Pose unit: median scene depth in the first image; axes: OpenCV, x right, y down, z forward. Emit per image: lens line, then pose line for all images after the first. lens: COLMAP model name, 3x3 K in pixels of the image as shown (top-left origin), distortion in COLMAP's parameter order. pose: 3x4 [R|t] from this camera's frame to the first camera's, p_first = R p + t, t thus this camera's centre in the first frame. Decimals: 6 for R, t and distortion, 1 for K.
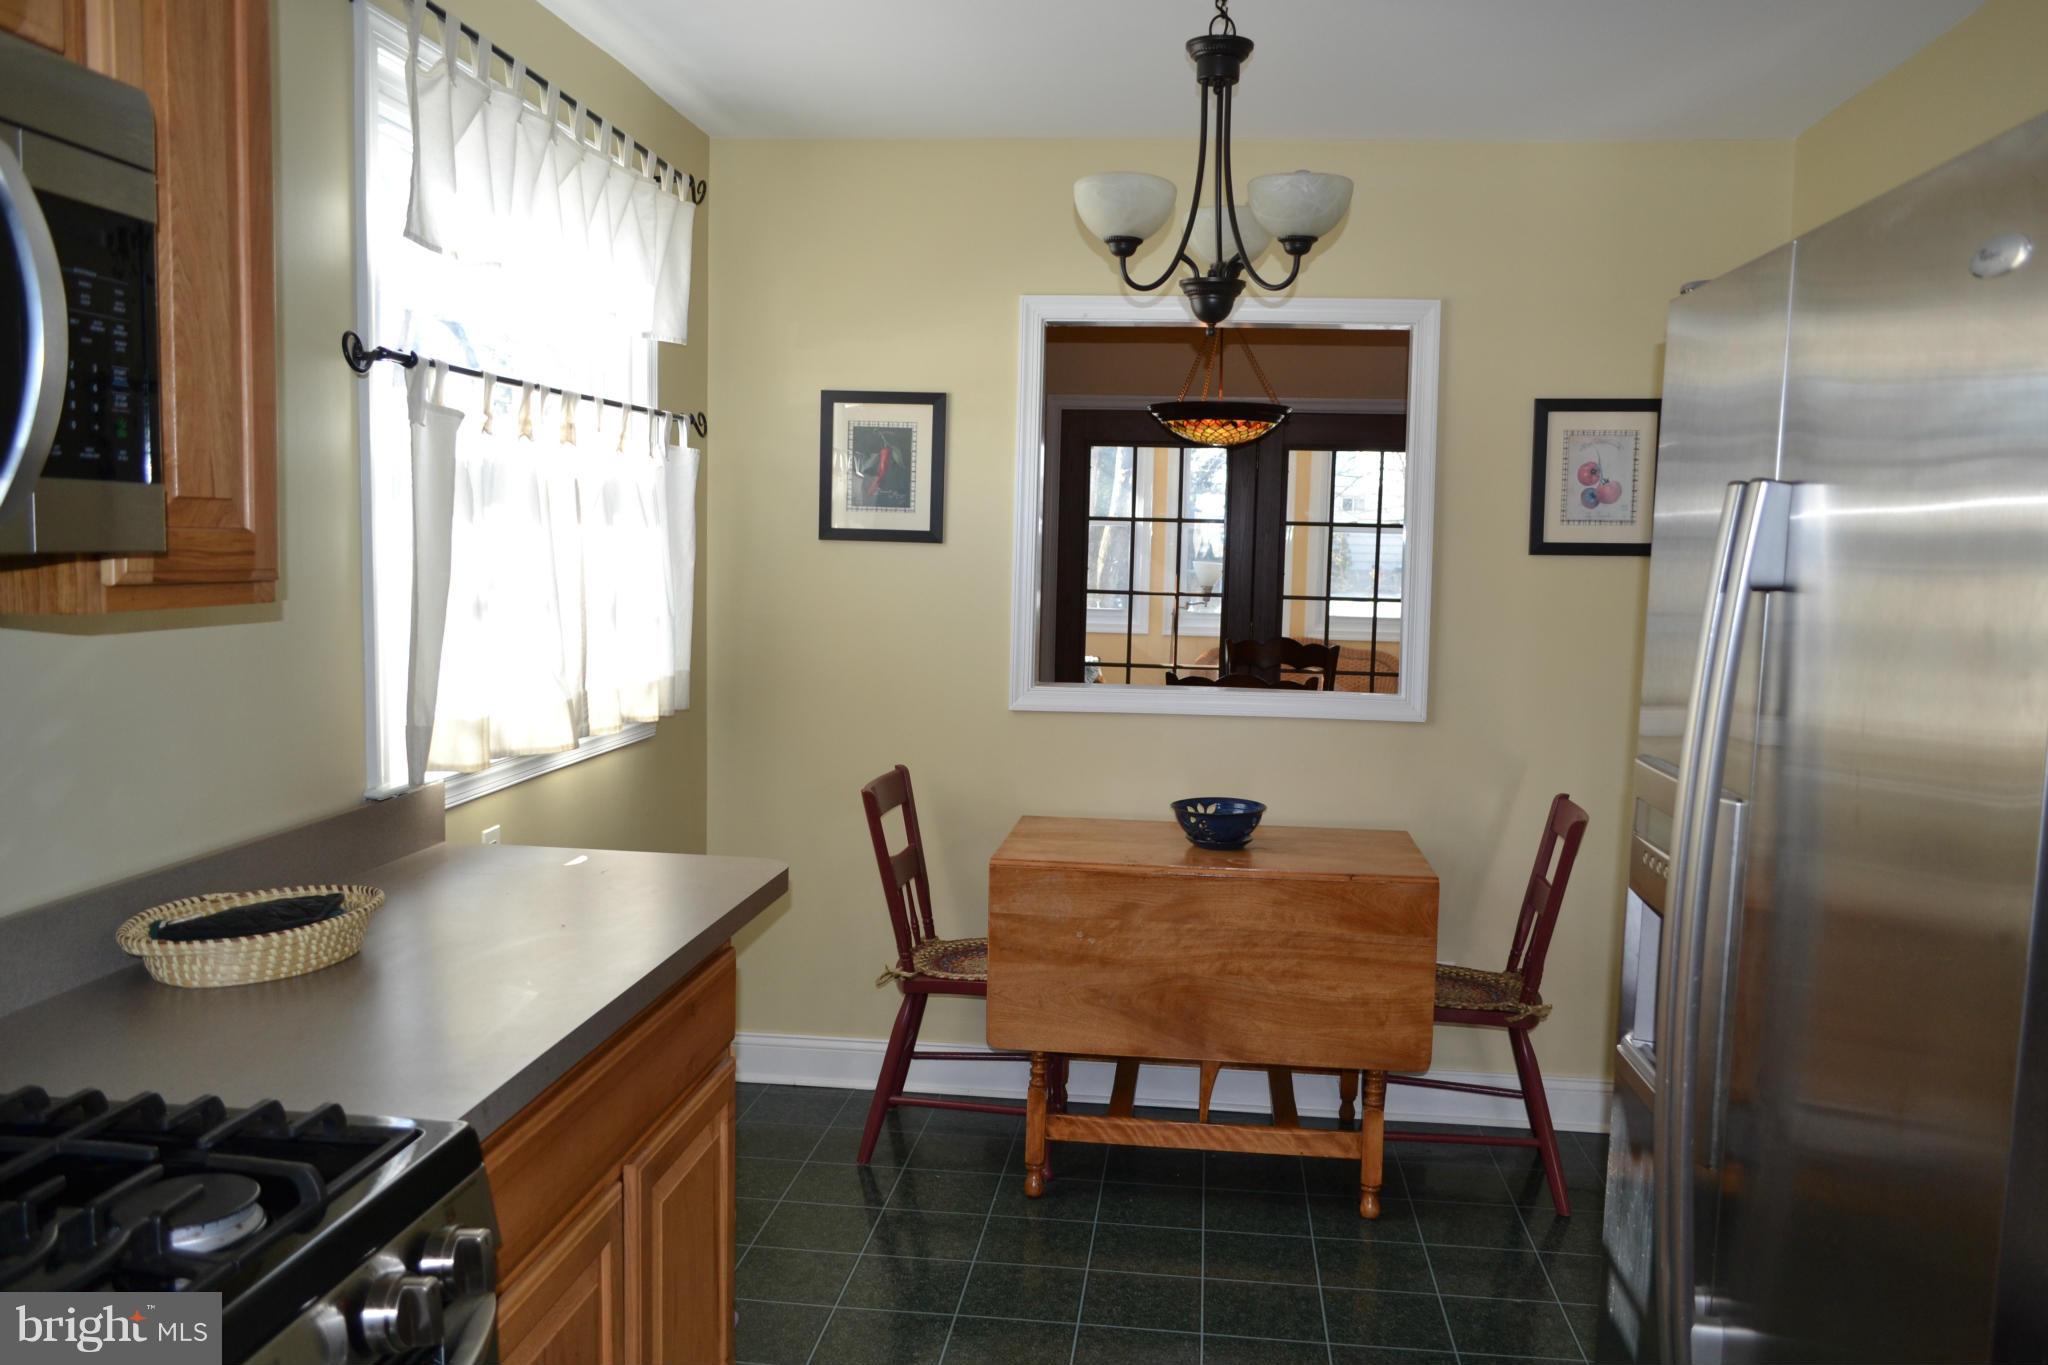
lens RADIAL K [[1628.2, 0, 1024.0], [0, 1628.2, 682.5], [0, 0, 1]] dist [-0.002464, 0.010528]
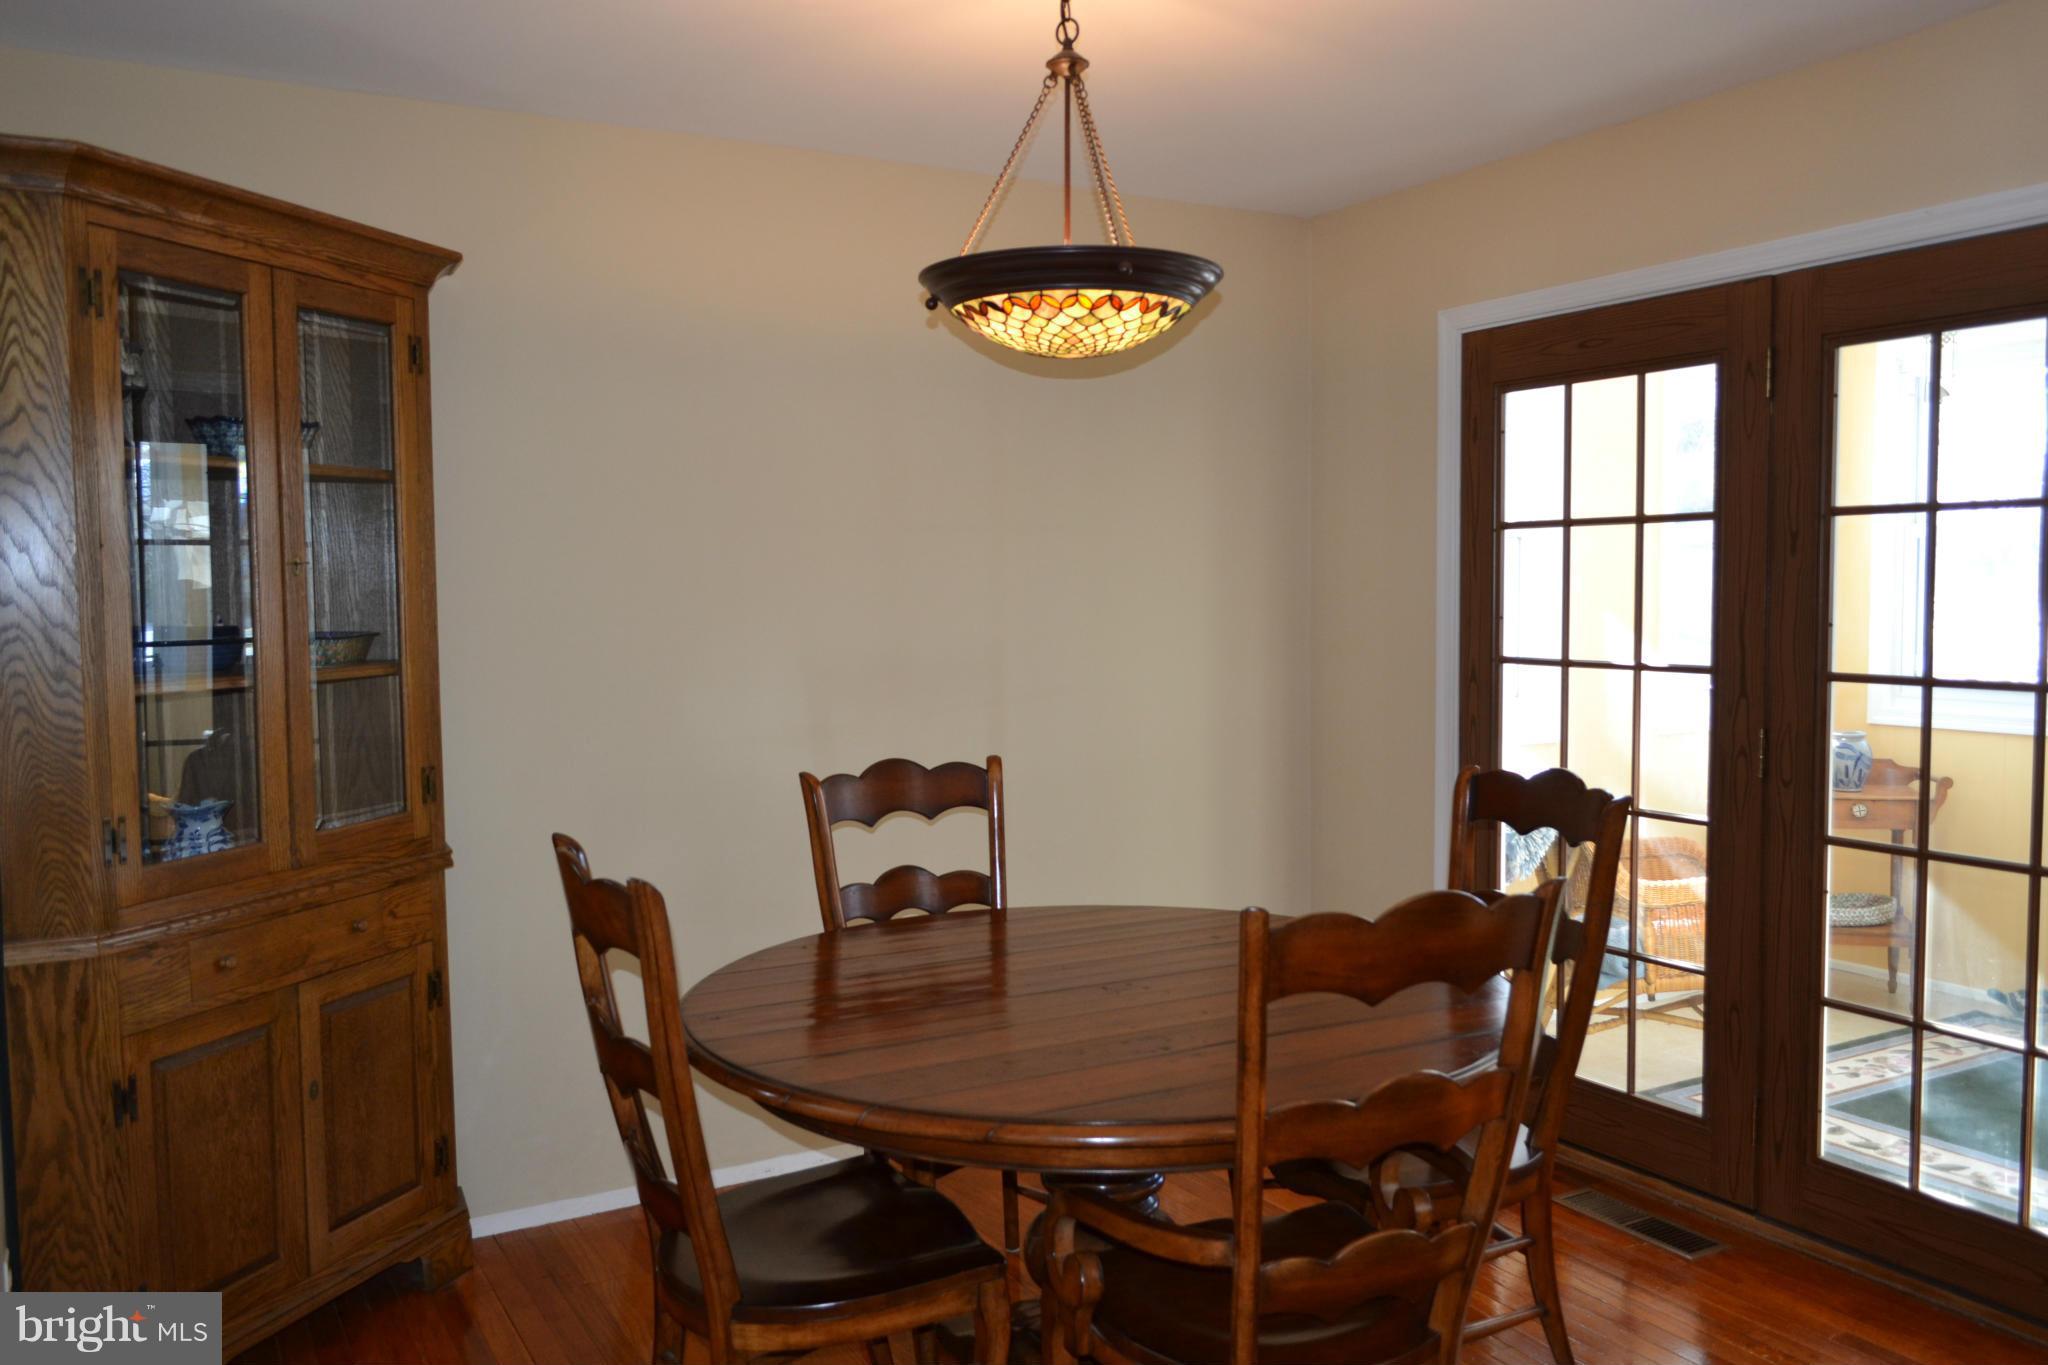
lens RADIAL K [[1628.2, 0, 1024.0], [0, 1628.2, 682.5], [0, 0, 1]] dist [-0.002464, 0.010528]
pose [[0.525848, 0.019557, -0.850354, 0.425638], [-0.067016, 0.997580, -0.018499, -0.027821], [0.847934, 0.066715, 0.525886, 0.581712]]
